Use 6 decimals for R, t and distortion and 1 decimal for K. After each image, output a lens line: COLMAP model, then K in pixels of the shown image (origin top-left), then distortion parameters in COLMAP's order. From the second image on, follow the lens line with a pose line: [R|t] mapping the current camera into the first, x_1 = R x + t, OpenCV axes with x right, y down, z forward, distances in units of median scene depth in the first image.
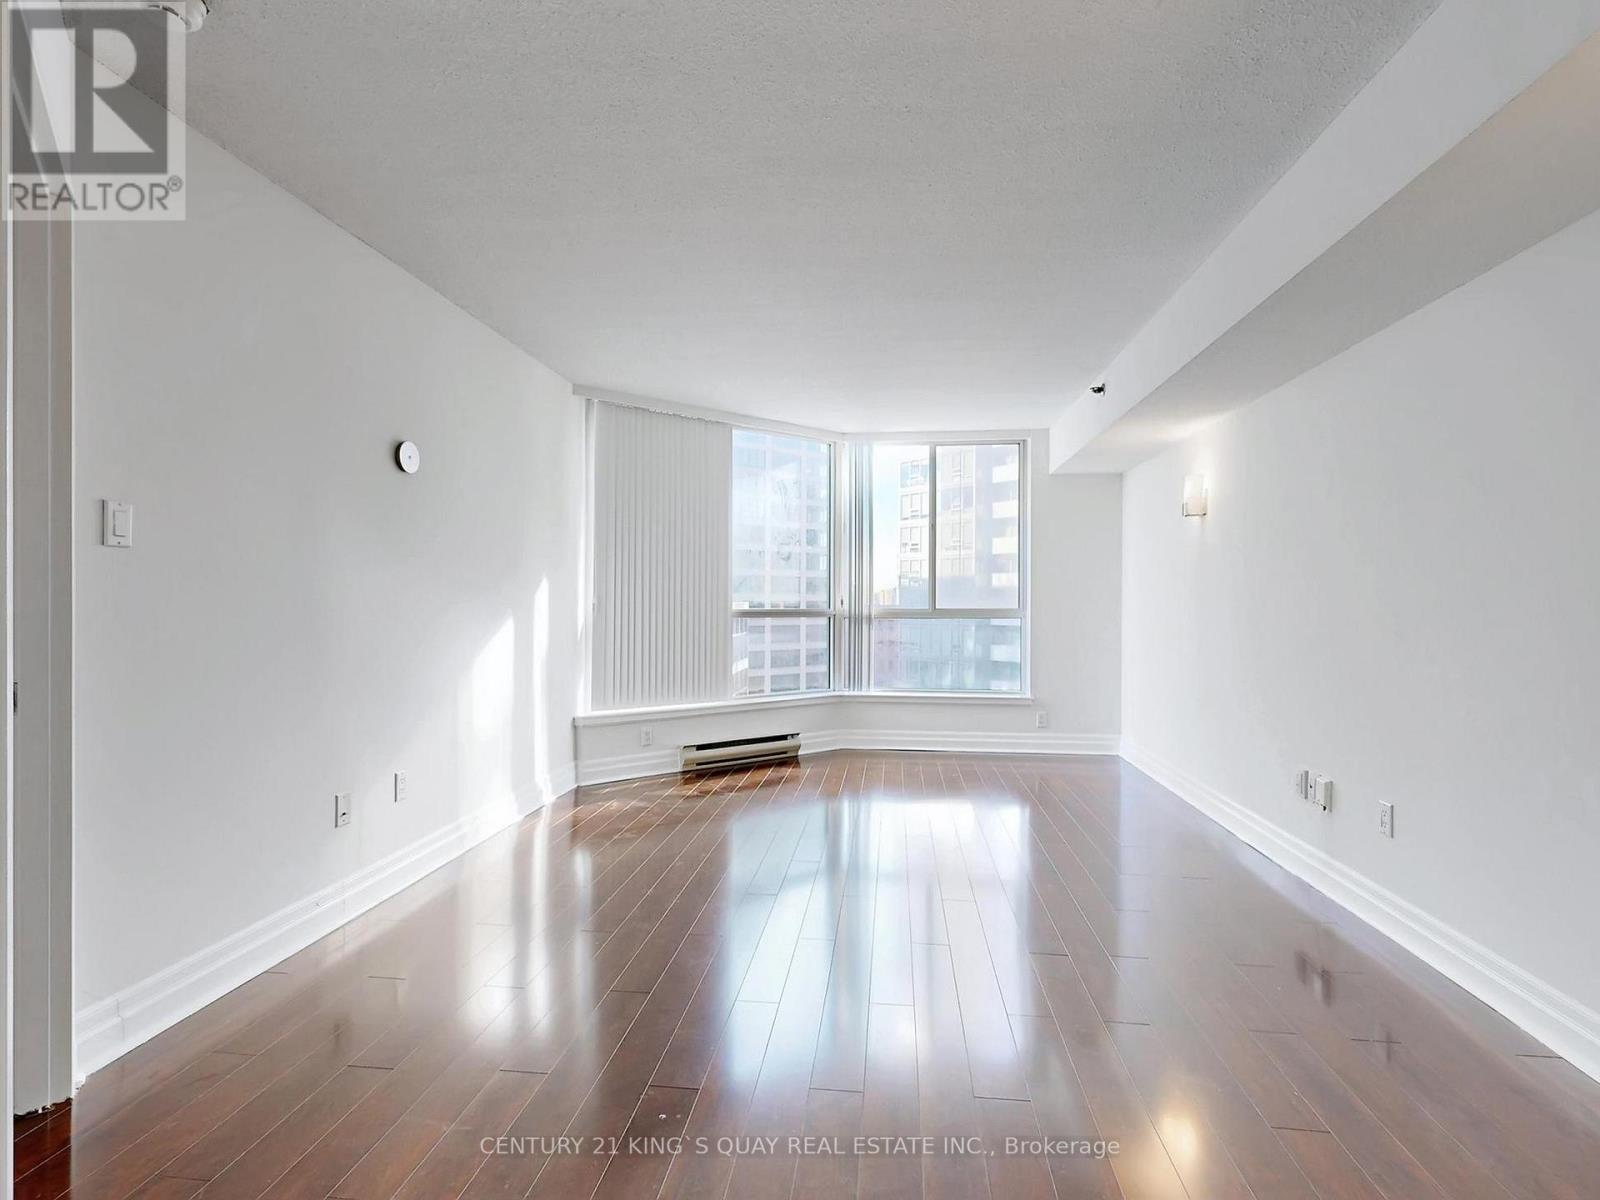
lens RADIAL K [[791.0, 0, 800.0], [0, 791.0, 600.0], [0, 0, 1]] dist [-0.001162, -0.000999]
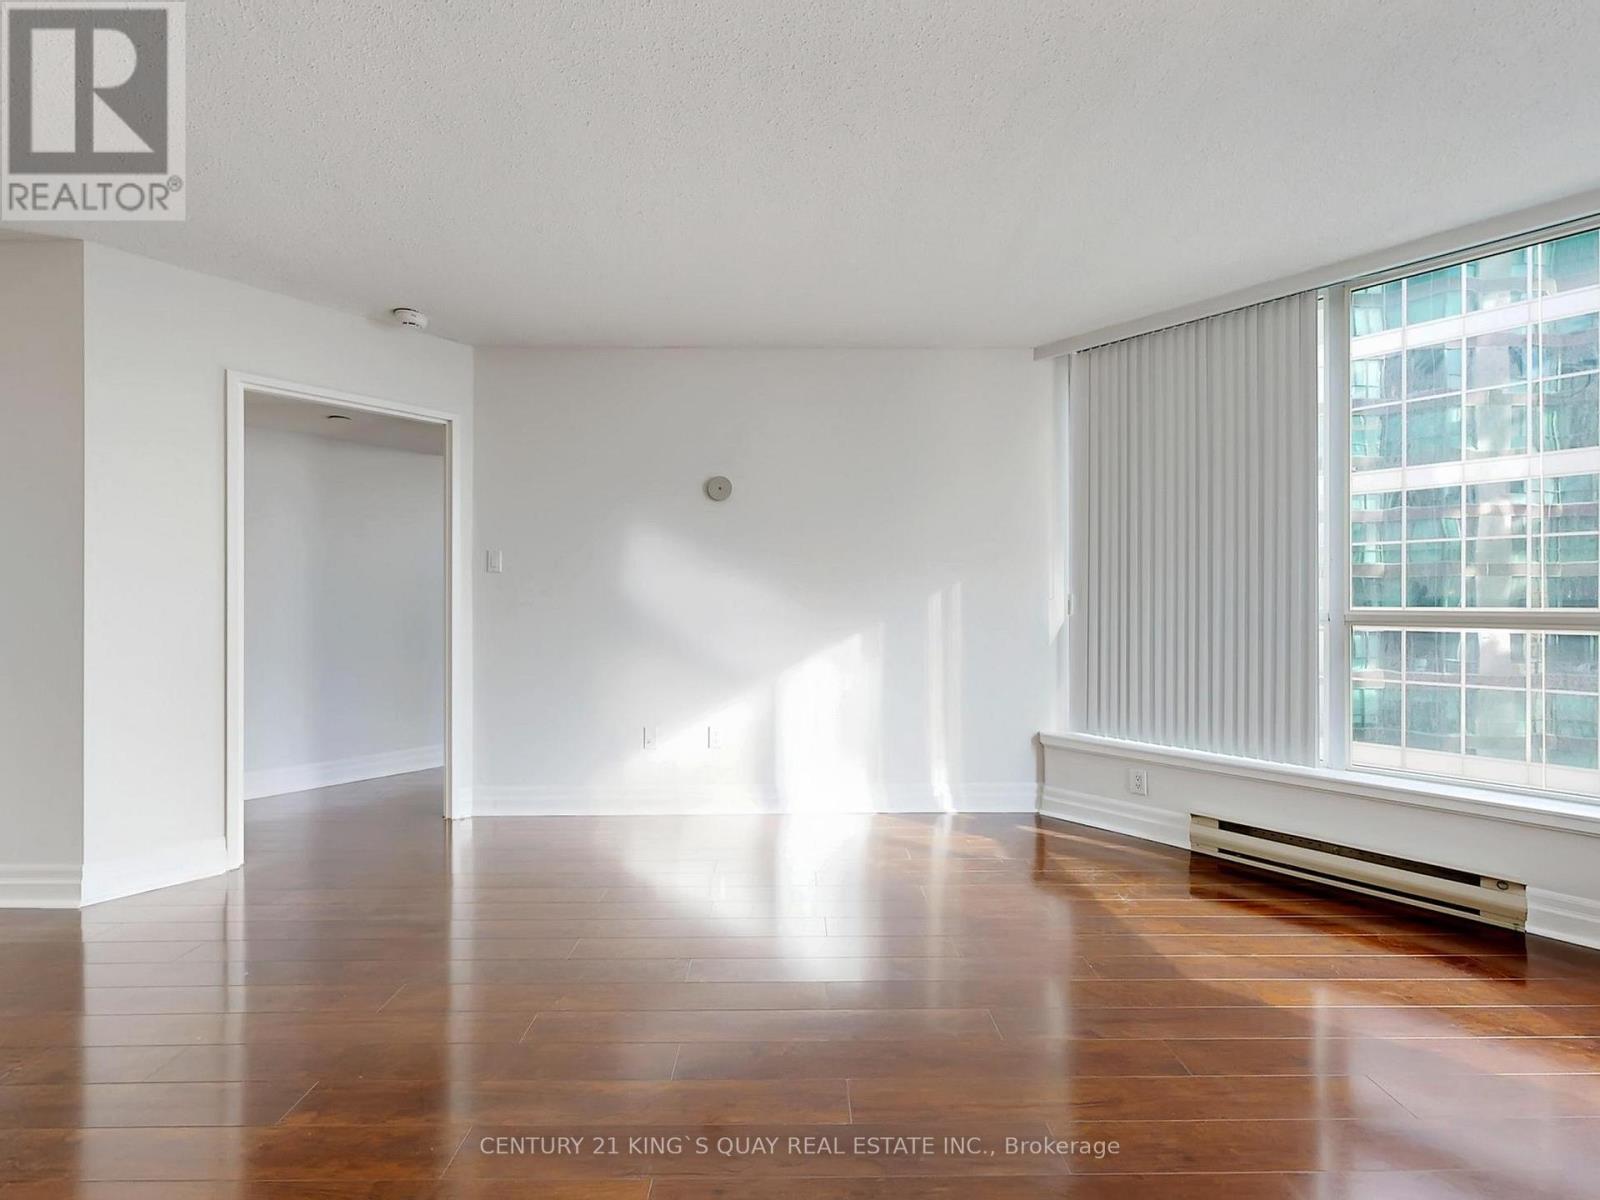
lens RADIAL K [[640.8, 0, 808.0], [0, 640.8, 603.6], [0, 0, 1]] dist [-0.000212, 0.000005]
pose [[0.128804, -0.001267, -0.991669, 0.347175], [0.001020, 0.999999, -0.001146, 0.006995], [0.991670, -0.000864, 0.128805, 0.604578]]
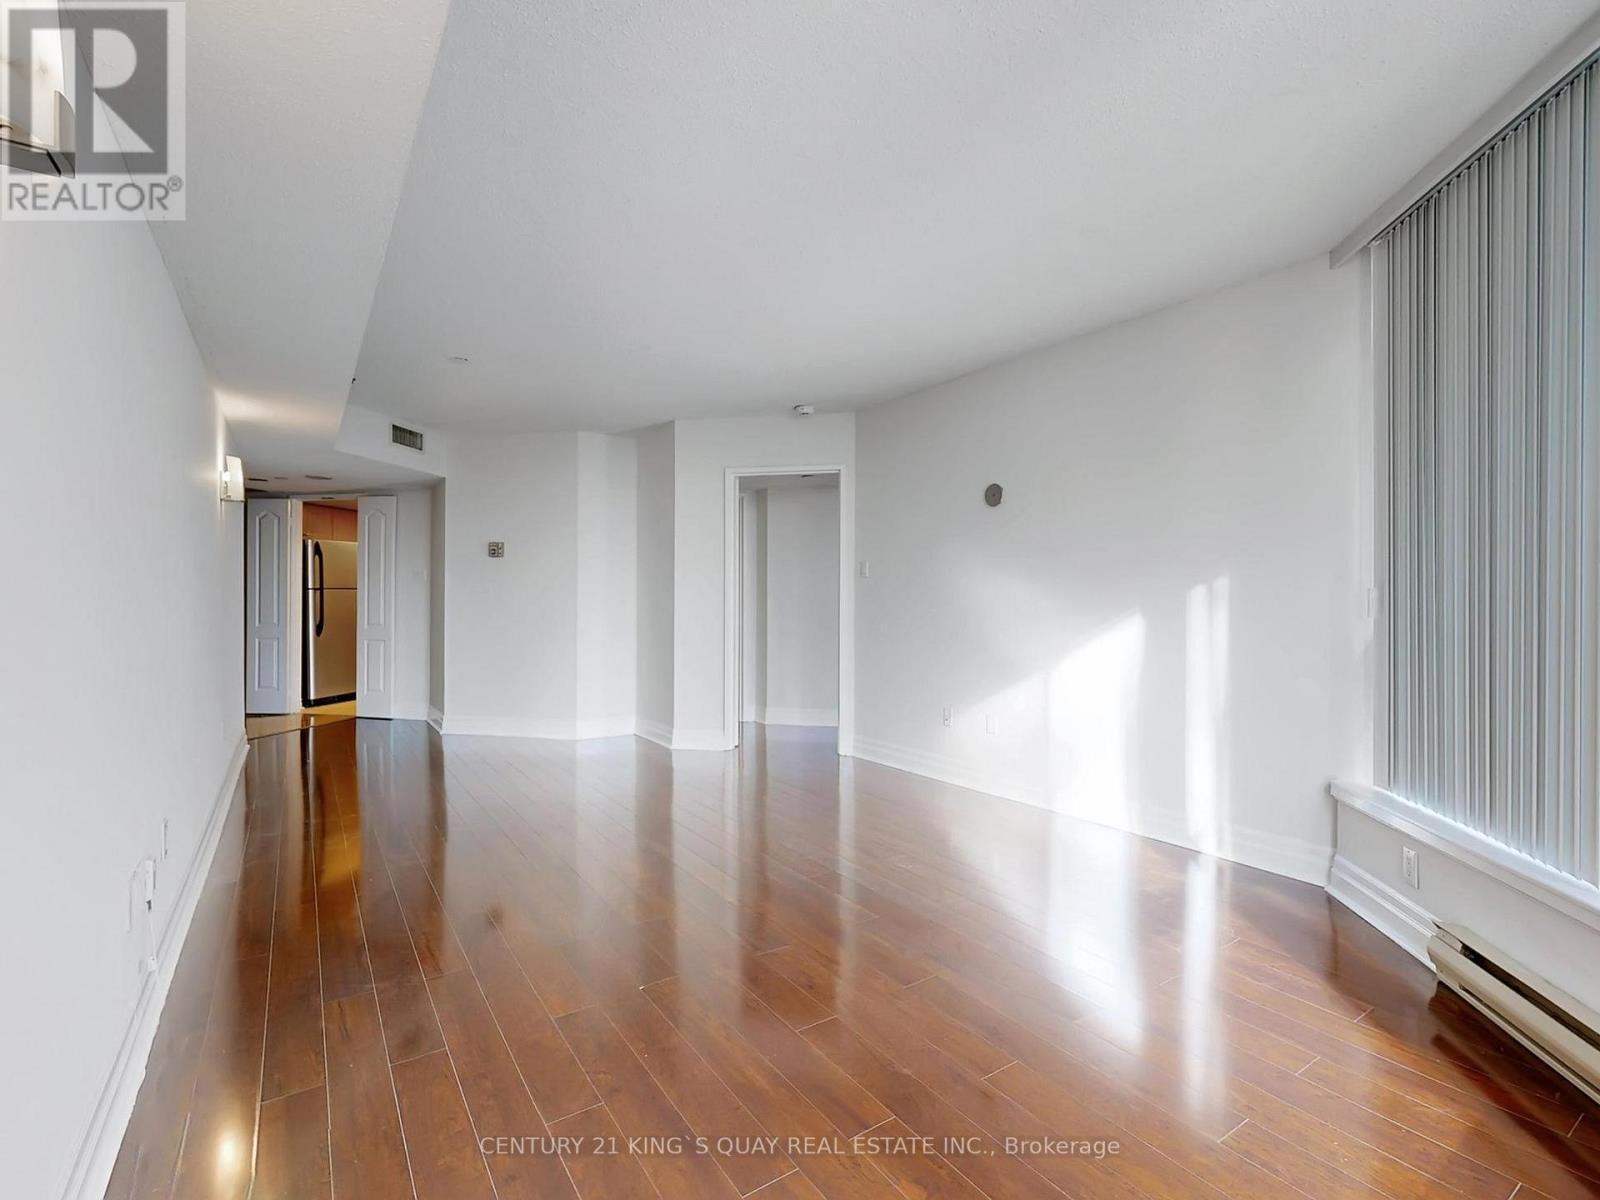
lens RADIAL K [[748.3, 0, 774.5], [0, 748.3, 598.7], [0, 0, 1]] dist [0.000547, 0.000151]
pose [[-0.773118, -0.002921, -0.634255, 0.399991], [-0.002271, 0.999996, -0.001837, 0.005567], [0.634258, 0.000020, -0.773122, 1.081613]]
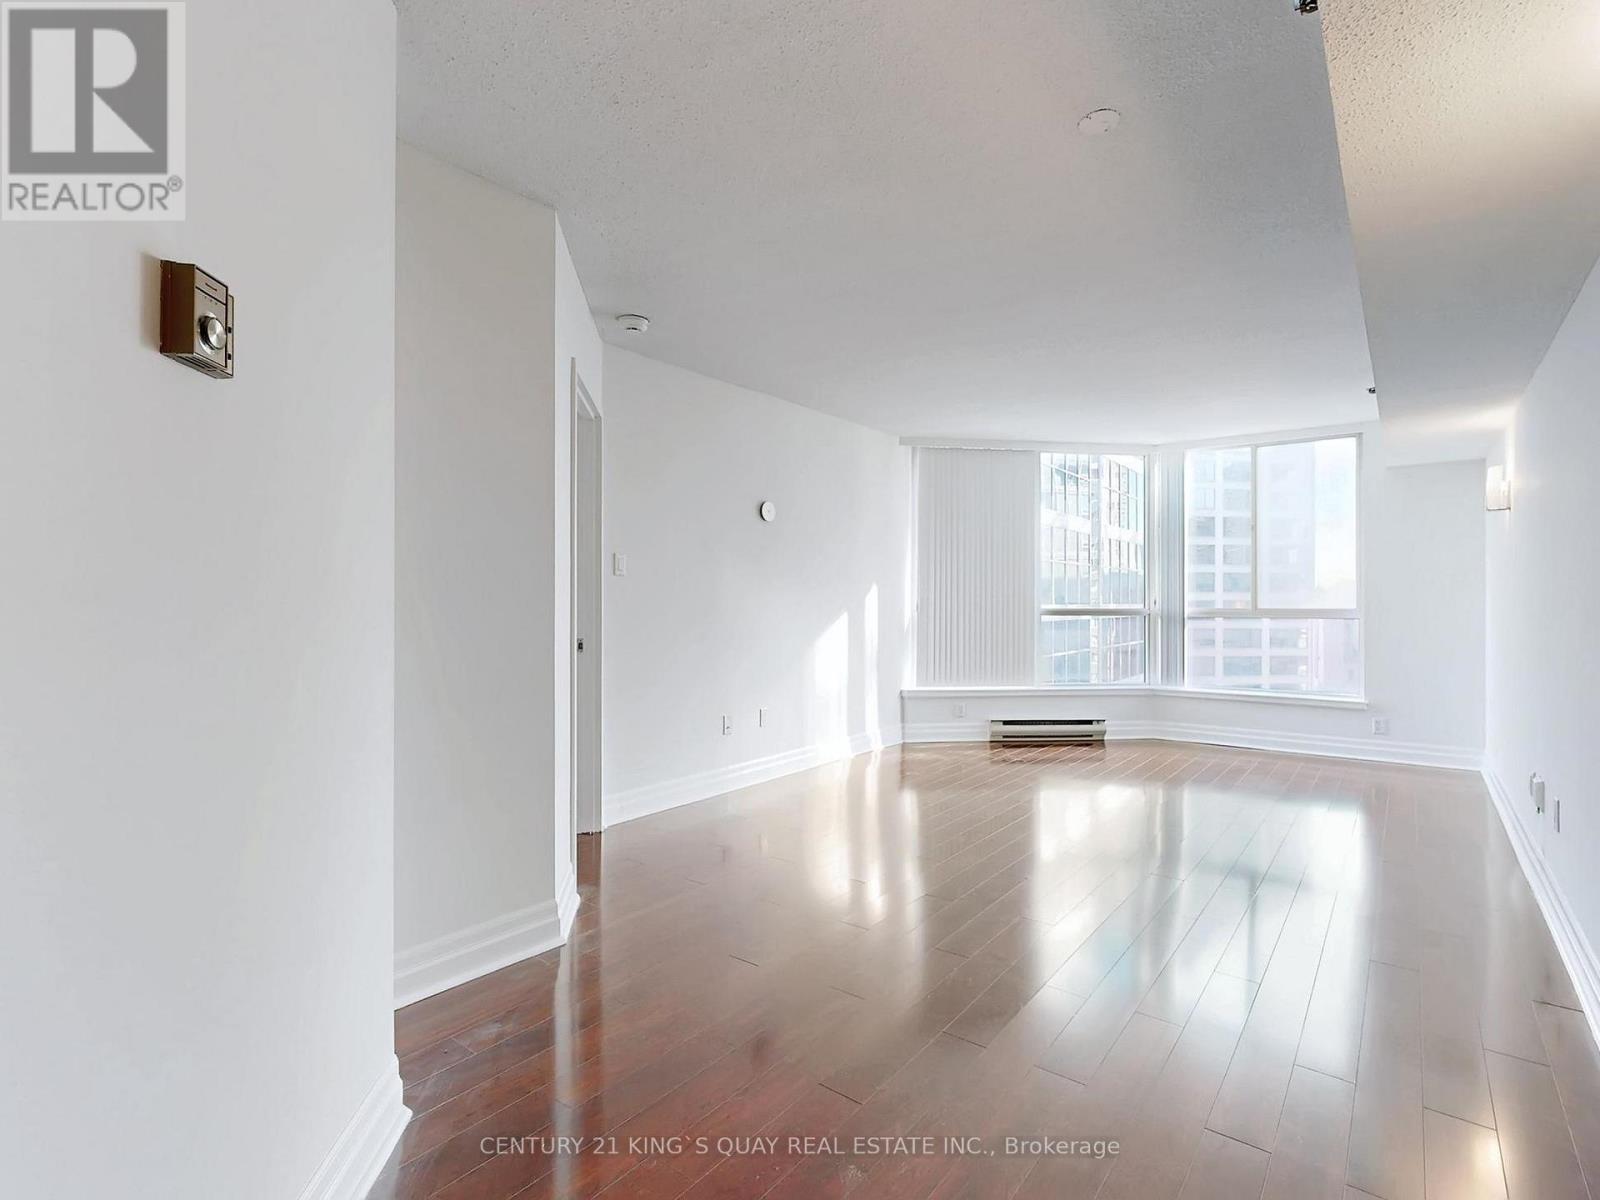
lens RADIAL K [[791.0, 0, 800.0], [0, 791.0, 600.0], [0, 0, 1]] dist [-0.001162, -0.000999]
pose [[0.857273, -0.002922, -0.514853, 0.228524], [0.002425, 0.999996, -0.001638, 0.000117], [0.514856, 0.000156, 0.857277, -0.199707]]
